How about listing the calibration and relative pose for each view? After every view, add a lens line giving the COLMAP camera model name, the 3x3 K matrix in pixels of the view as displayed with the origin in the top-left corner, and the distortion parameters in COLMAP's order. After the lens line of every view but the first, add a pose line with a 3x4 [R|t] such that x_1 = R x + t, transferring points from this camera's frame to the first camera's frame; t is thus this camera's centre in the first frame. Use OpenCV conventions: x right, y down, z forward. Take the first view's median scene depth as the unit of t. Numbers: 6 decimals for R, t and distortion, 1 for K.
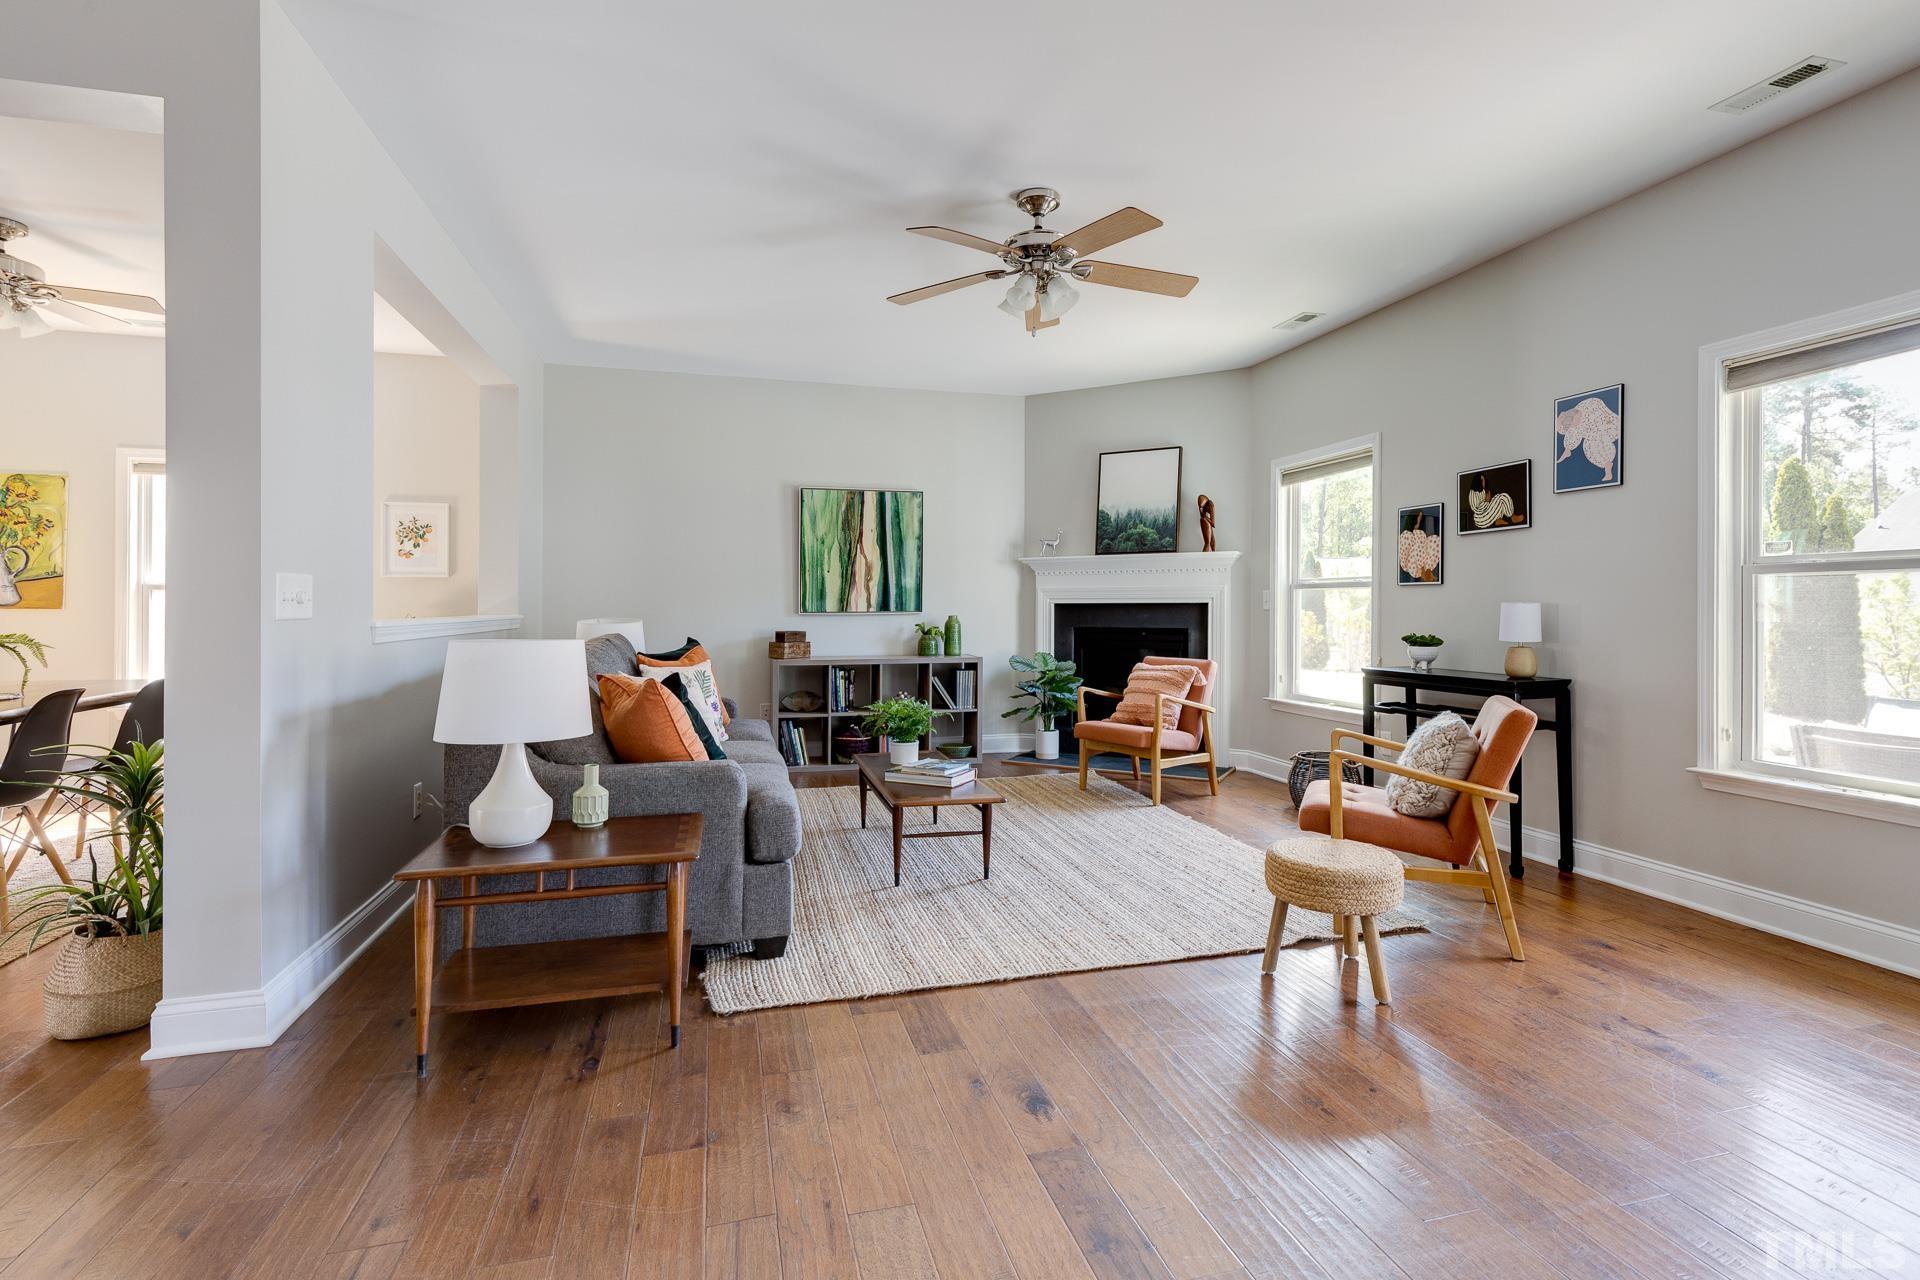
lens RADIAL K [[882.3, 0, 955.2], [0, 882.3, 598.4], [0, 0, 1]] dist [0.001357, -0.000227]
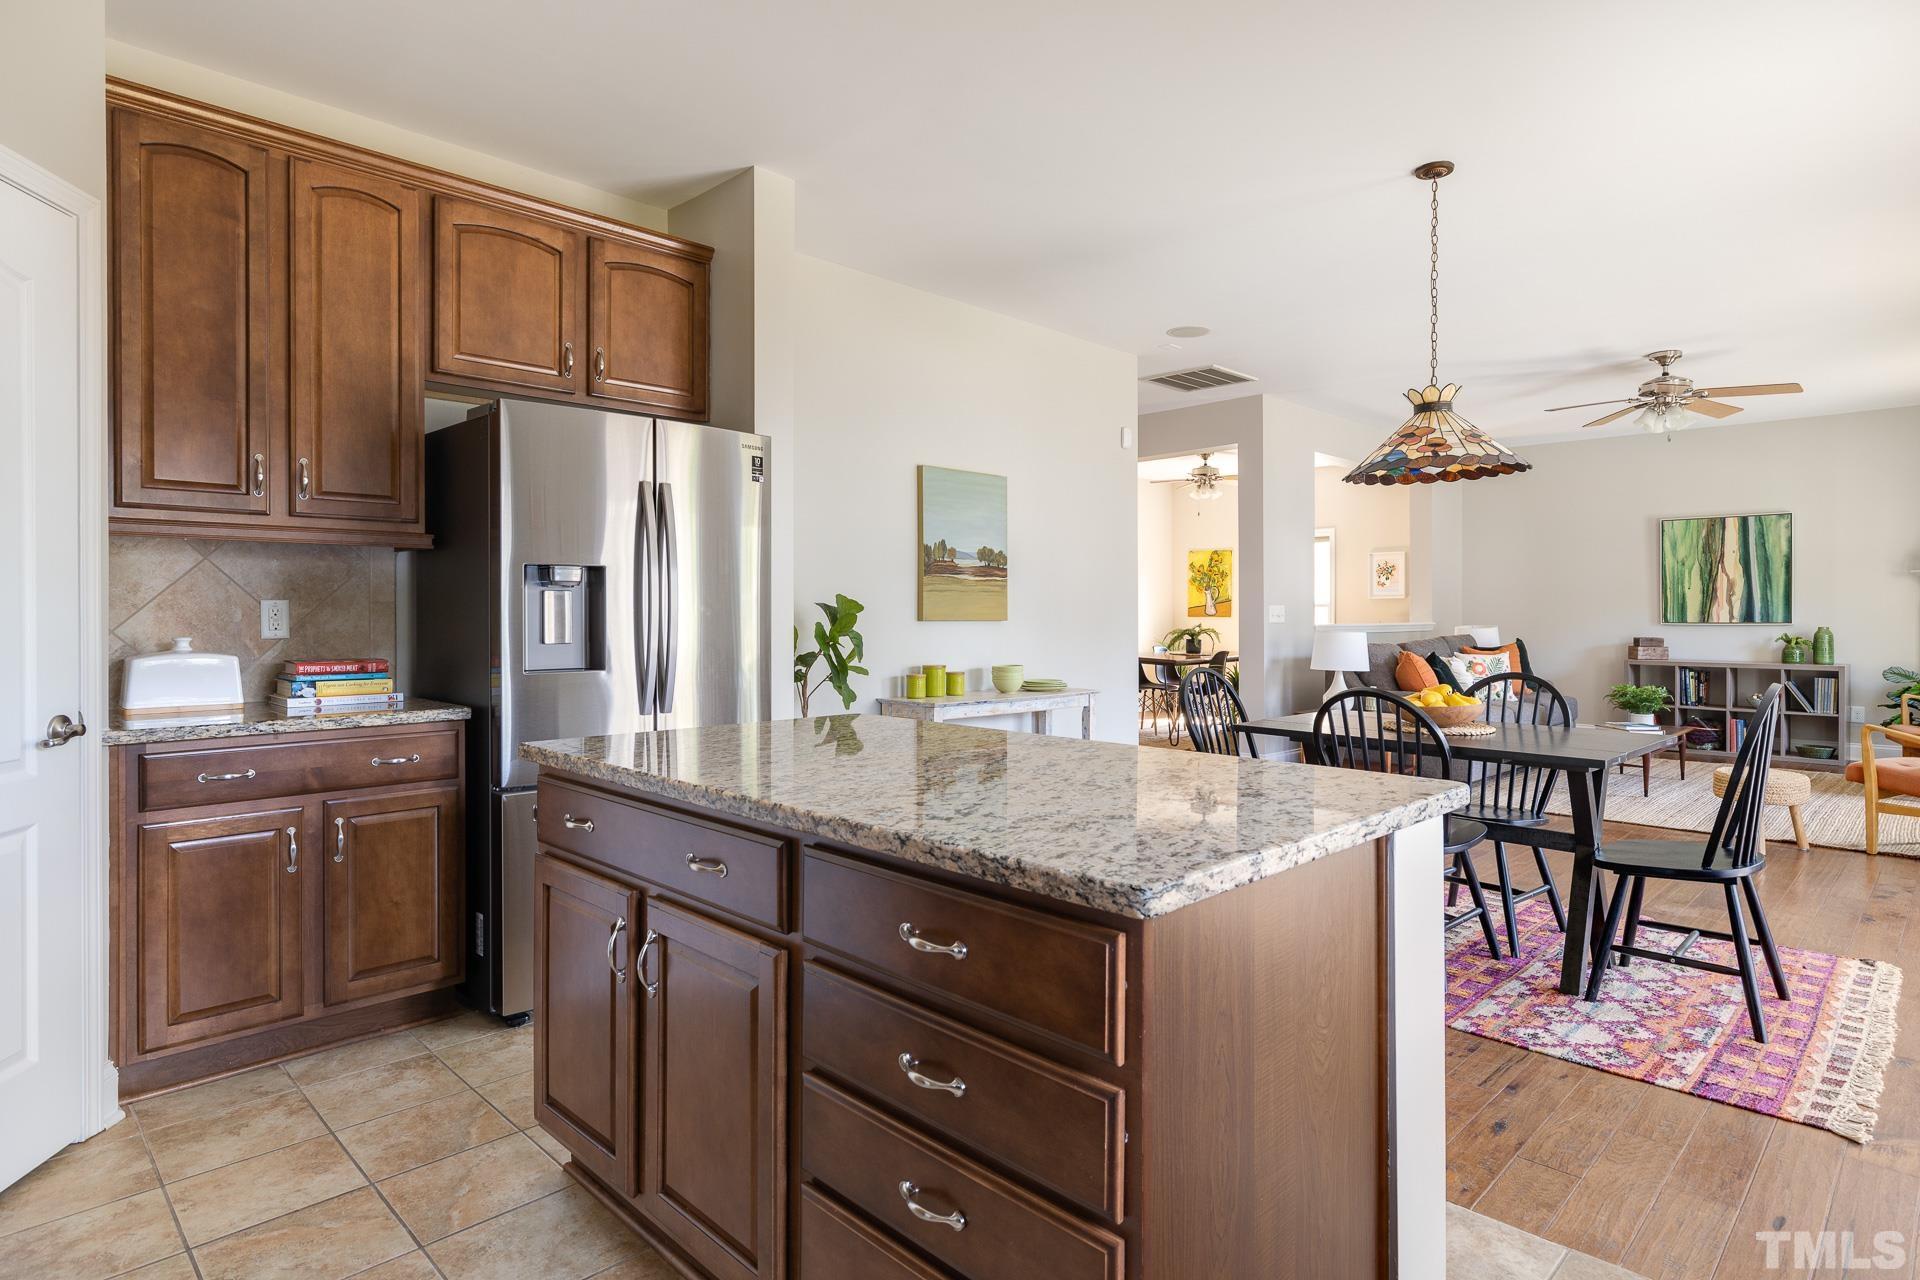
lens RADIAL K [[1038.6, 0, 979.9], [0, 1038.6, 612.7], [0, 0, 1]] dist [0.006500, -0.000250]
pose [[0.491698, 0.001592, -0.870764, 0.633242], [0.007542, 0.999953, 0.006087, -0.014178], [0.870733, -0.009561, 0.491663, -0.543774]]
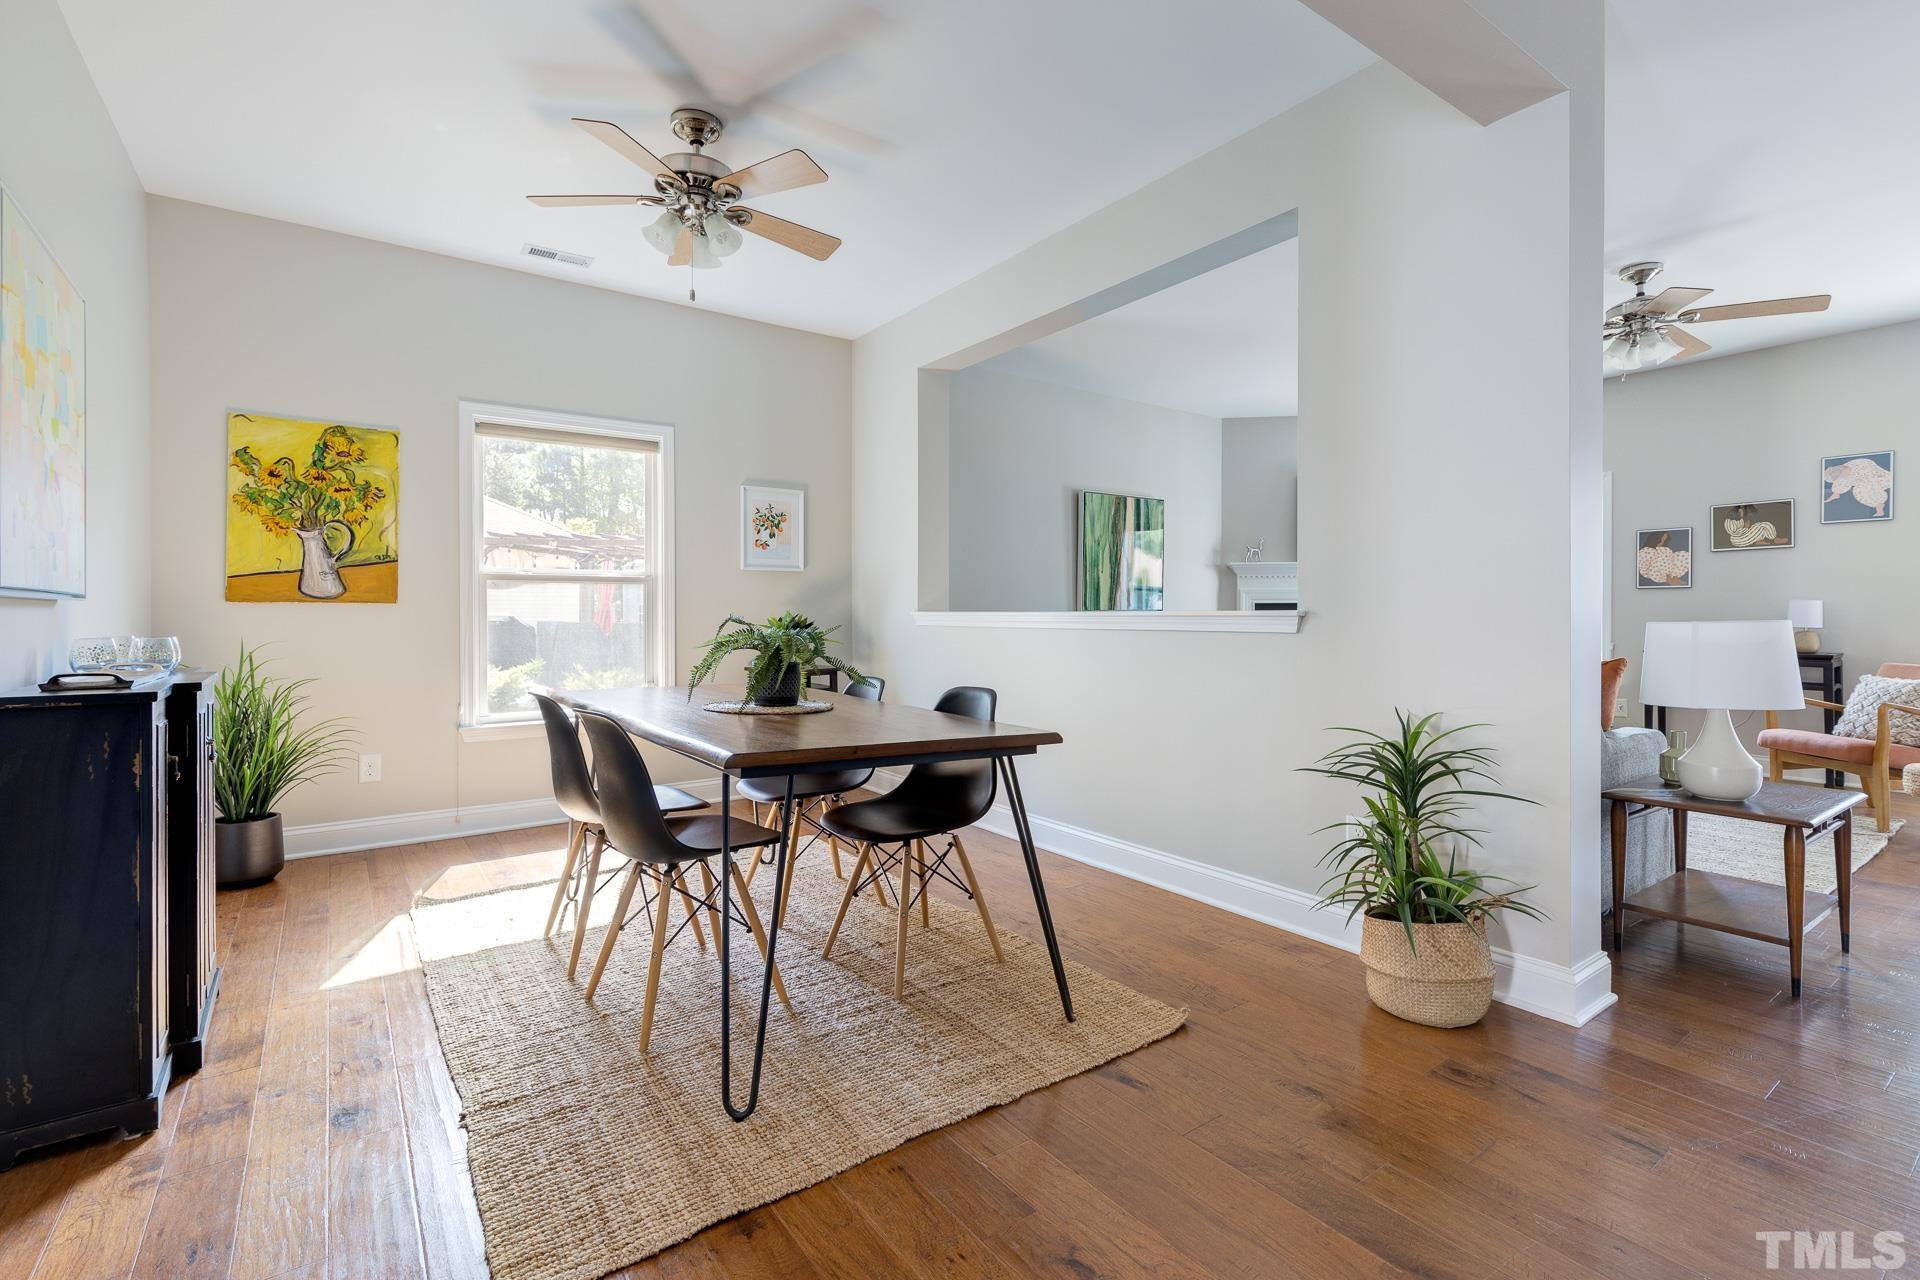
lens RADIAL K [[861.5, 0, 946.2], [0, 861.5, 619.2], [0, 0, 1]] dist [0.009406, -0.001084]
pose [[0.939080, -0.002702, 0.343687, -0.699788], [-0.002680, 0.999881, 0.015183, 0.011221], [-0.343687, -0.015179, 0.938961, 0.098847]]
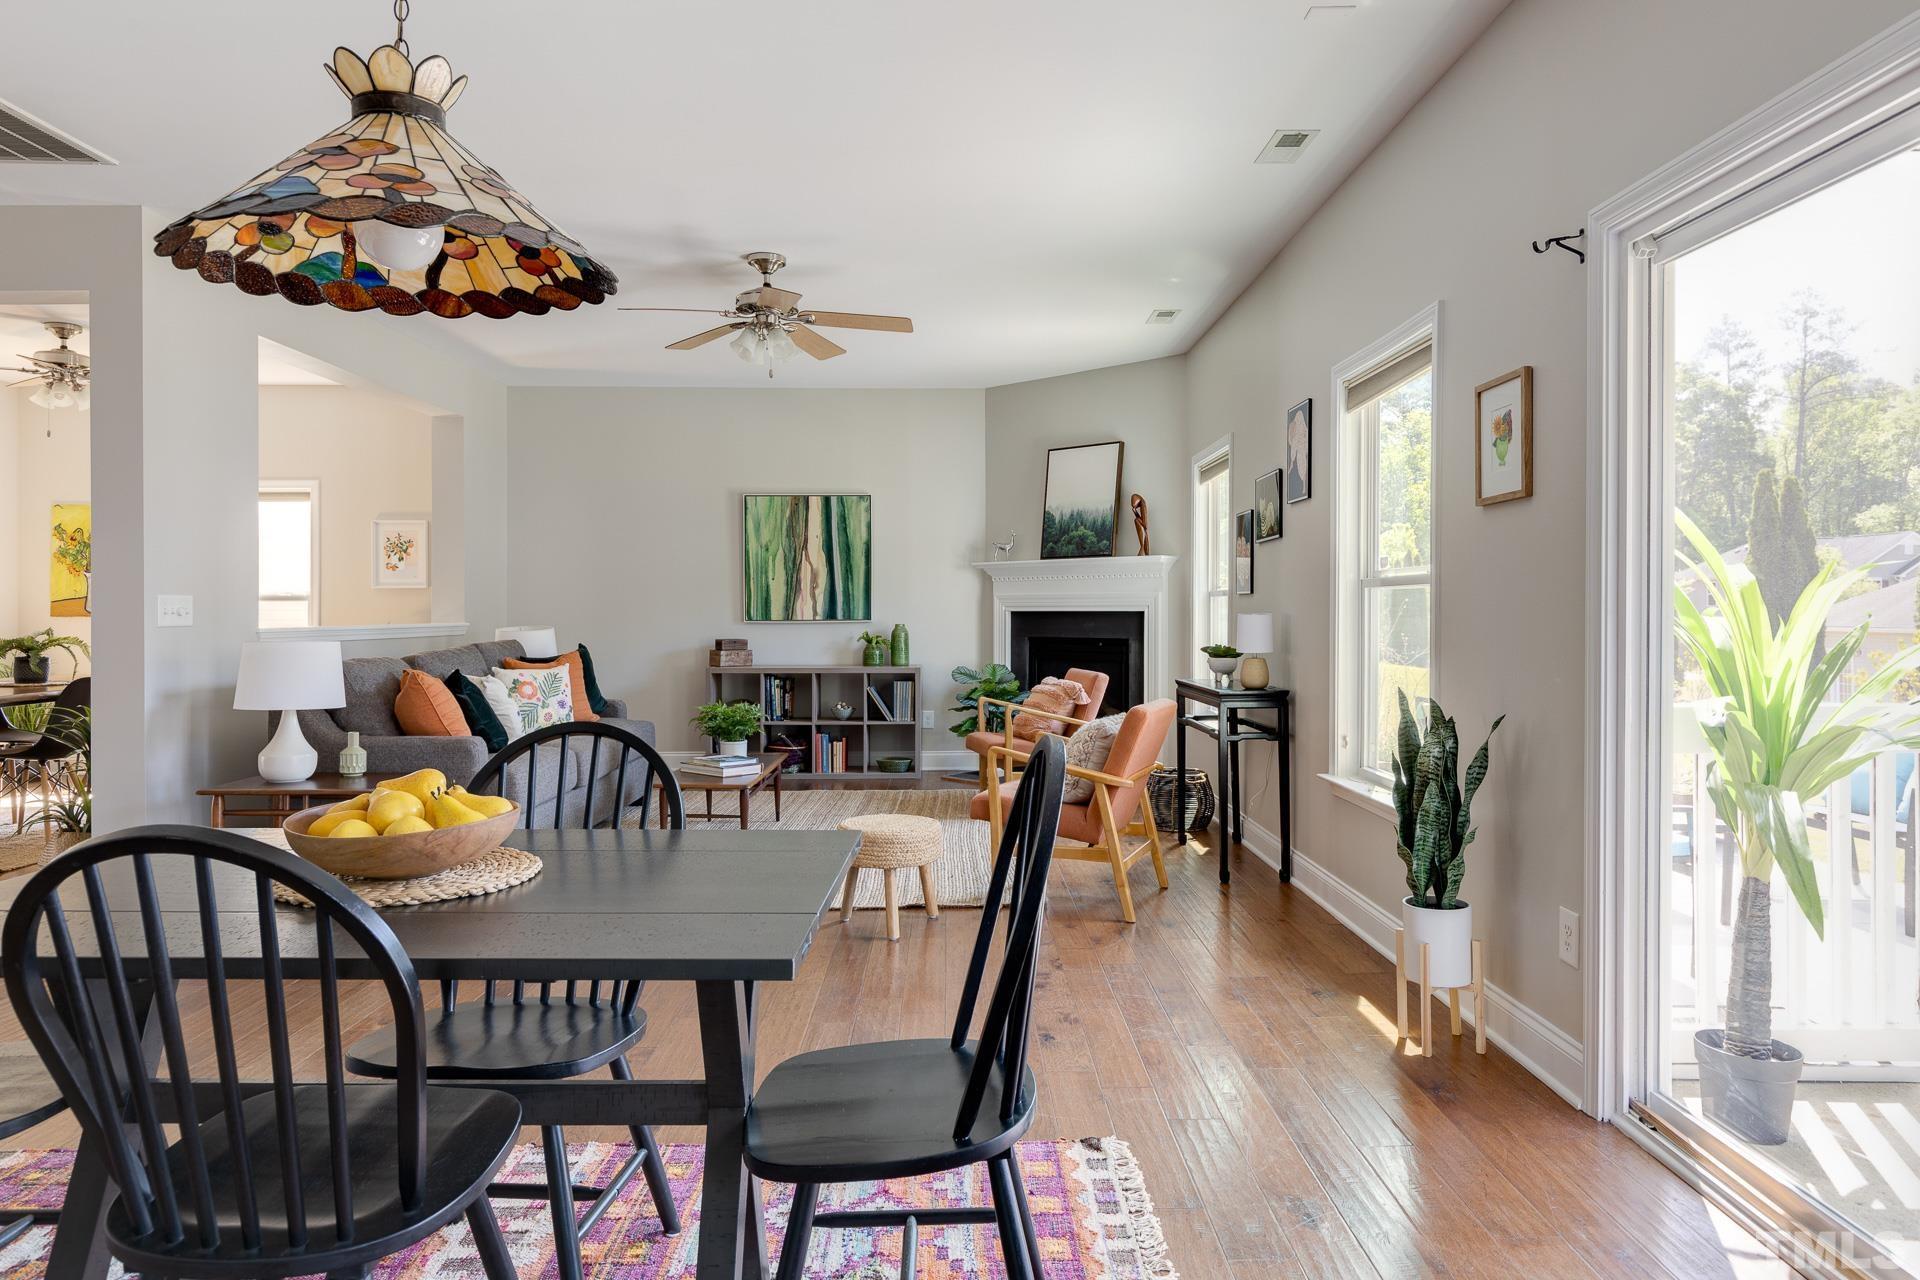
lens RADIAL K [[1203.0, 0, 988.1], [0, 1203.0, 609.6], [0, 0, 1]] dist [0.001229, 0.000805]
pose [[0.968744, -0.000084, -0.248064, 0.439688], [0.002468, 0.999954, 0.009300, -0.008669], [0.248051, -0.009621, 0.968699, -0.253208]]
